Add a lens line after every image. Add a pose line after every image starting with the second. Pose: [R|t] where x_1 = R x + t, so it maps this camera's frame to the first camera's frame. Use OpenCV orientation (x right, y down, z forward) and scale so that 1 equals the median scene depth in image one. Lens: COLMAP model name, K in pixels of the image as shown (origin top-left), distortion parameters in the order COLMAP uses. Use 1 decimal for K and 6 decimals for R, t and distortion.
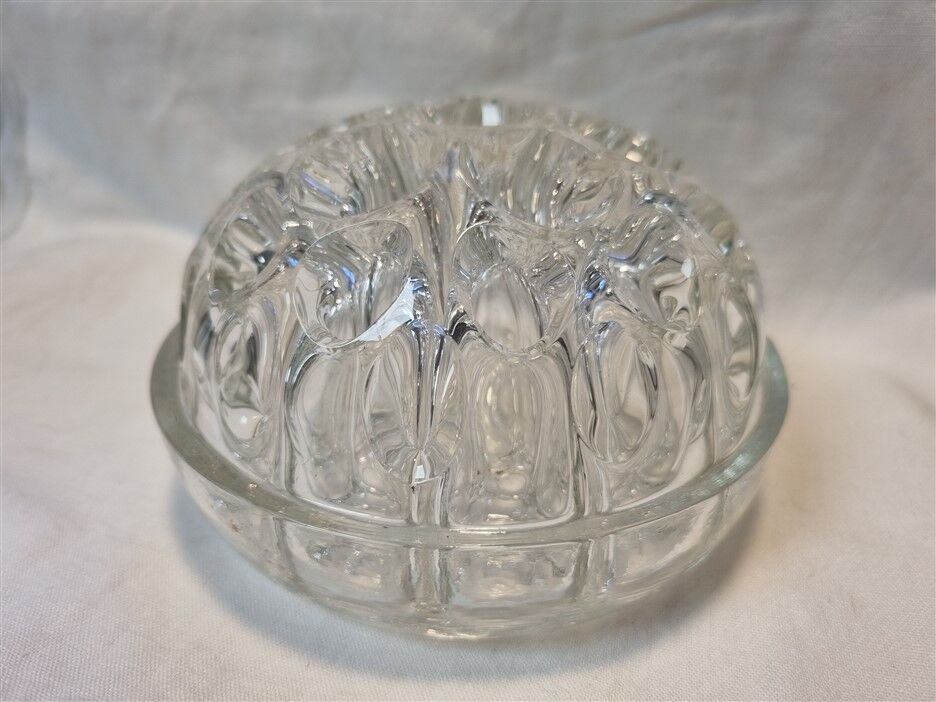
lens RADIAL K [[769.0, 0, 468.0], [0, 769.0, 351.0], [0, 0, 1]] dist [-0.008450, -0.006994]
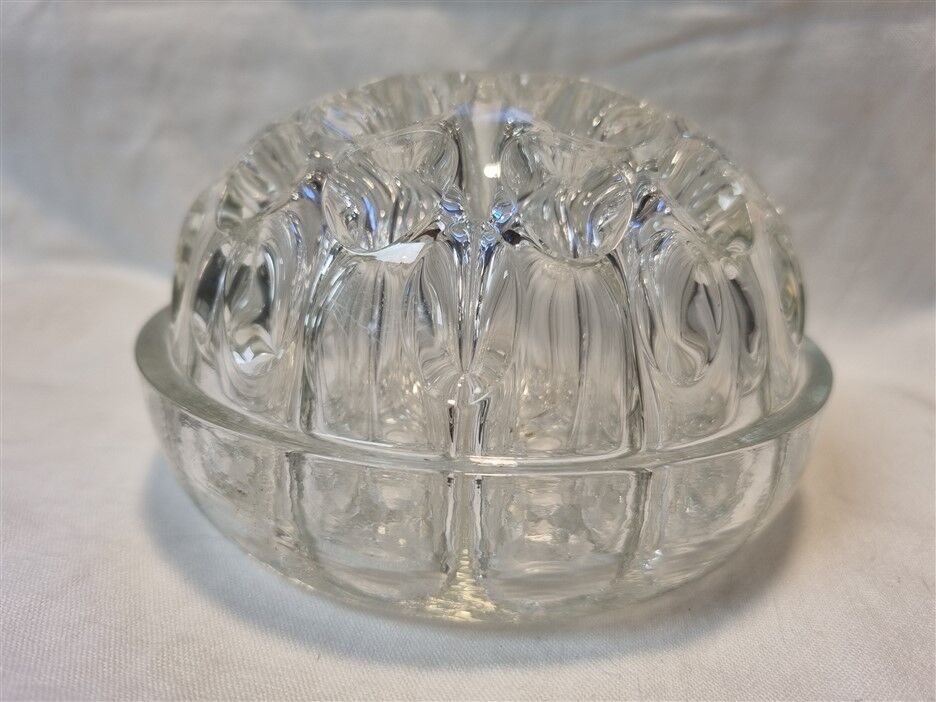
lens RADIAL K [[769.0, 0, 468.0], [0, 769.0, 351.0], [0, 0, 1]] dist [-0.008450, -0.006994]
pose [[0.997134, 0.002157, 0.075627, -0.095349], [0.011108, 0.984586, -0.174547, 0.197409], [-0.074838, 0.174887, 0.981740, 0.100427]]
